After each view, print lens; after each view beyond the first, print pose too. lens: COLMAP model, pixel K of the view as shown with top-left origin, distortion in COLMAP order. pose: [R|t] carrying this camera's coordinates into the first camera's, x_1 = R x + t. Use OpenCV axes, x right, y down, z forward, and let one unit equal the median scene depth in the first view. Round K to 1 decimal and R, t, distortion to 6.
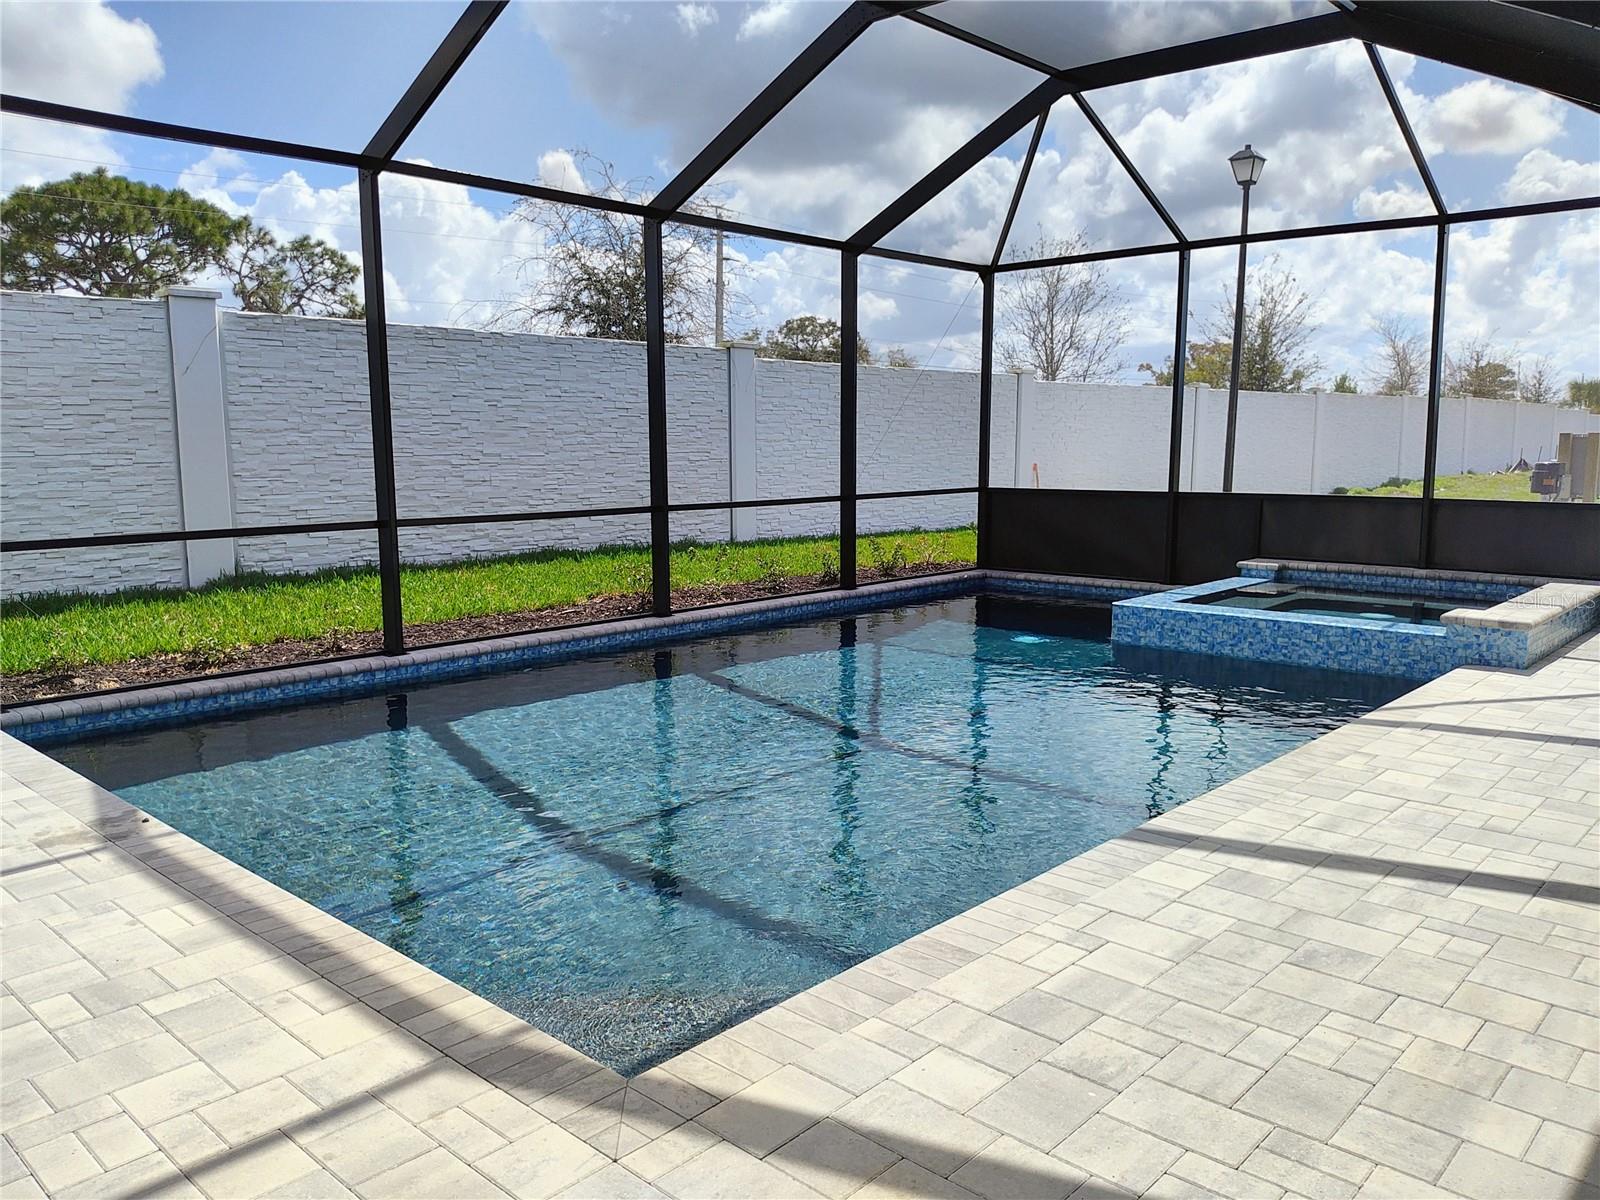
lens RADIAL K [[1208.4, 0, 795.5], [0, 1208.4, 600.8], [0, 0, 1]] dist [-0.008021, -0.009979]
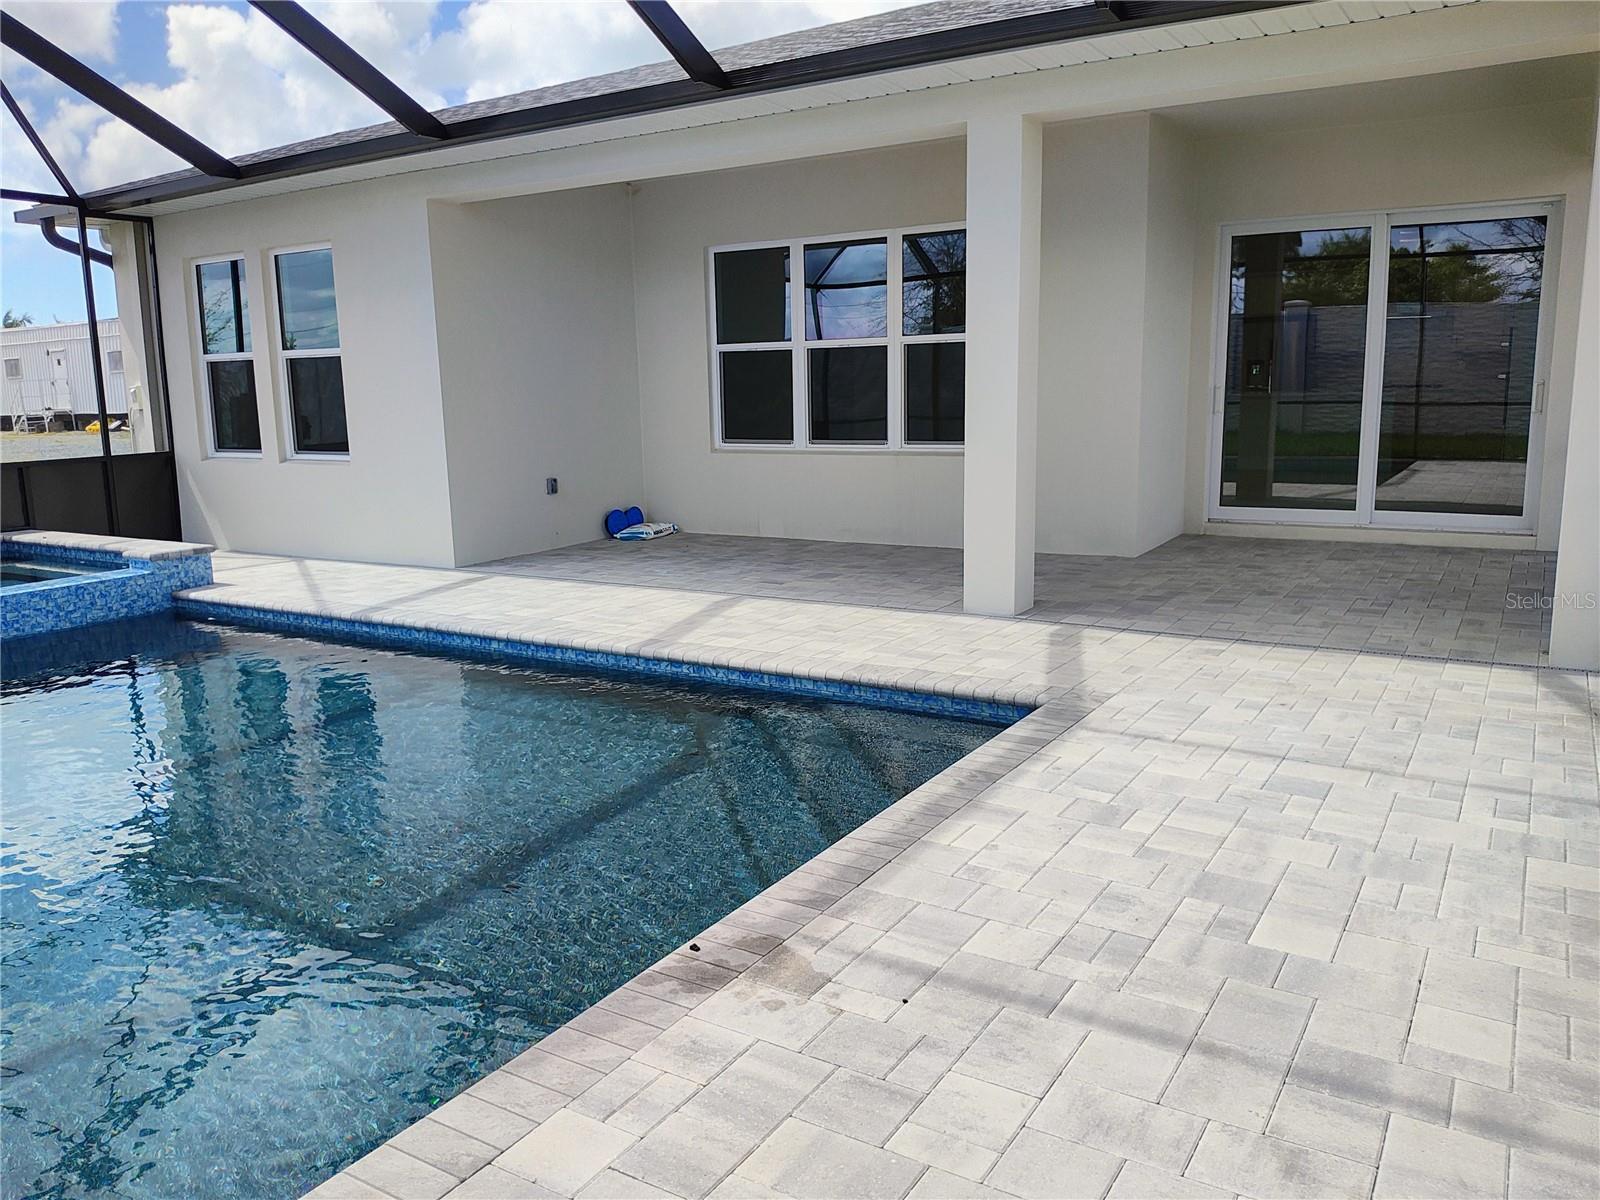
lens RADIAL K [[1208.4, 0, 794.2], [0, 1208.4, 596.2], [0, 0, 1]] dist [-0.008021, -0.009979]
pose [[-0.192665, -0.160138, 0.968110, -1.113667], [0.161301, 0.968005, 0.192221, -0.114061], [-0.967916, 0.193192, -0.160671, 0.983763]]
